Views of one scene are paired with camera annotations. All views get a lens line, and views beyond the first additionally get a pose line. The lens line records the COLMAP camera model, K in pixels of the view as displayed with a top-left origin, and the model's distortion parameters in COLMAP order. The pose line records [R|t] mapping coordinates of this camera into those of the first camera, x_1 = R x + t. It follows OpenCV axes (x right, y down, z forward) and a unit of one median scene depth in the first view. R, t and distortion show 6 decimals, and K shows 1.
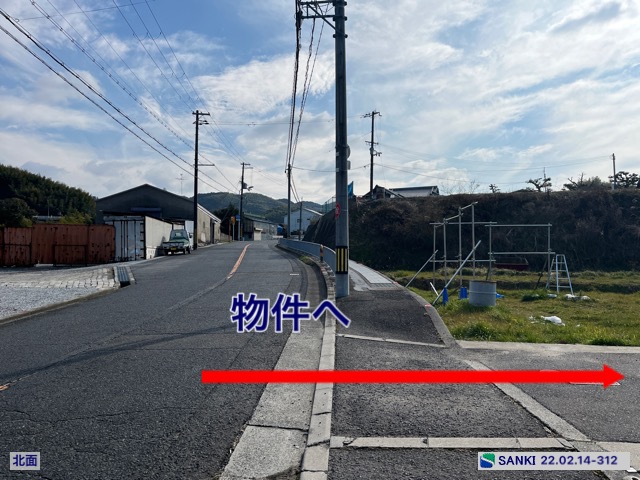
lens RADIAL K [[481.6, 0, 318.1], [0, 481.6, 239.8], [0, 0, 1]] dist [0.055350, -0.052606]
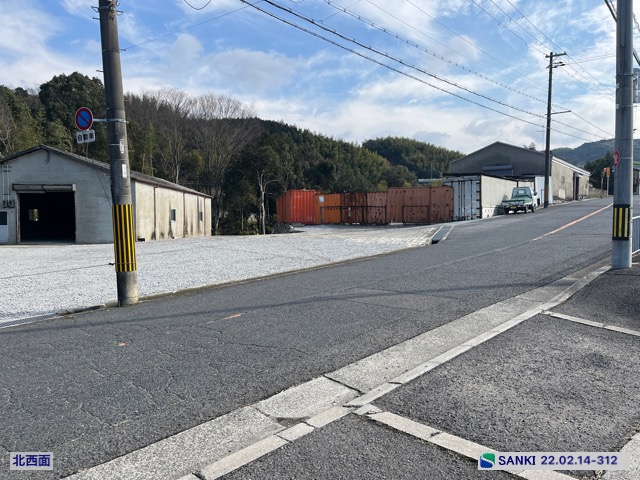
lens RADIAL K [[481.6, 0, 320.5], [0, 481.6, 240.7], [0, 0, 1]] dist [0.055350, -0.052606]
pose [[0.739530, 0.029968, -0.672456, 0.190615], [0.029737, 0.996579, 0.077117, -0.003401], [0.672466, -0.077027, 0.736108, 0.068414]]
